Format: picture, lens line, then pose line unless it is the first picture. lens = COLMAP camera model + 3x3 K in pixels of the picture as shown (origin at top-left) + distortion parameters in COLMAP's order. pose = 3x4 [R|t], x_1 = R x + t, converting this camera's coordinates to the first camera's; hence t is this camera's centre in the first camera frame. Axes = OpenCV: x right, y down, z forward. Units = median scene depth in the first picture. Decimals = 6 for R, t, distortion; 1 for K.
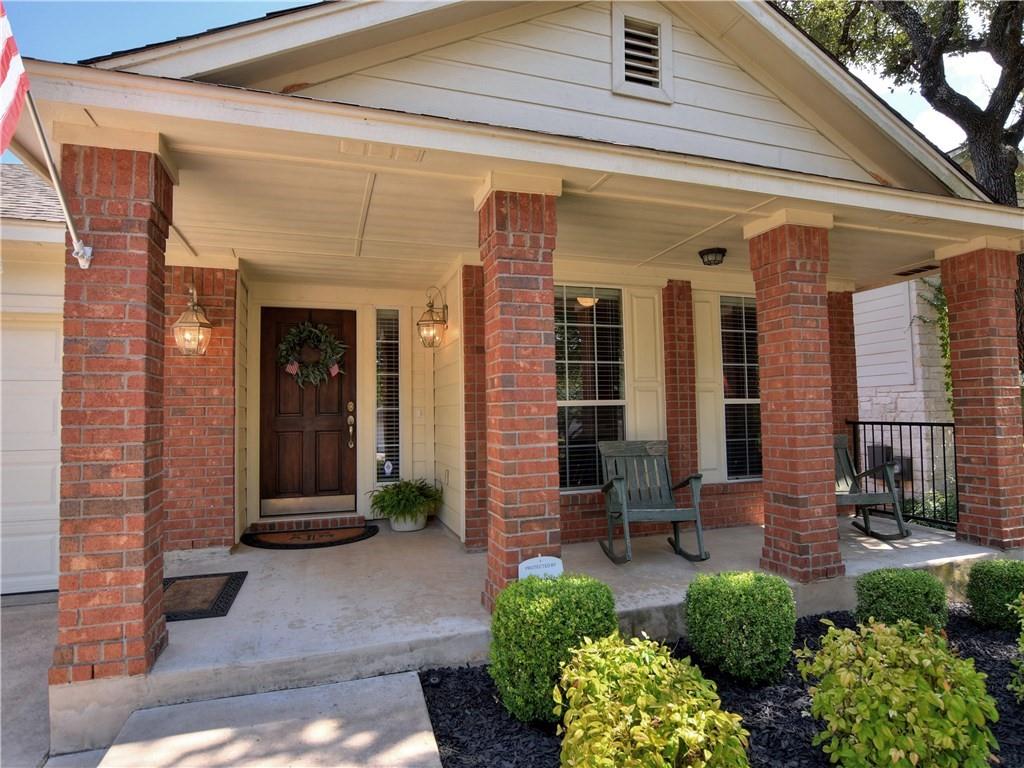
lens RADIAL K [[566.2, 0, 512.5], [0, 566.2, 385.0], [0, 0, 1]] dist [-0.005334, -0.000234]
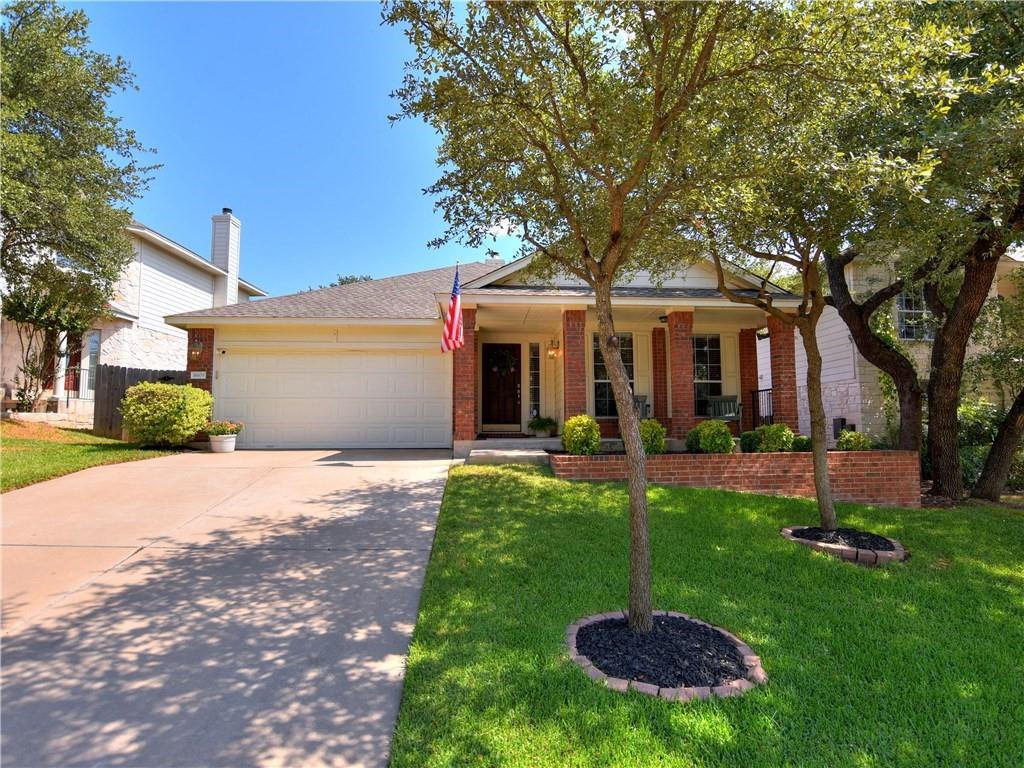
lens RADIAL K [[566.2, 0, 512.6], [0, 566.2, 383.5], [0, 0, 1]] dist [-0.005334, -0.000234]
pose [[0.967323, -0.007062, -0.253448, 0.294438], [-0.001672, 0.999413, -0.034229, 0.116594], [0.253541, 0.033535, 0.966743, -1.323839]]
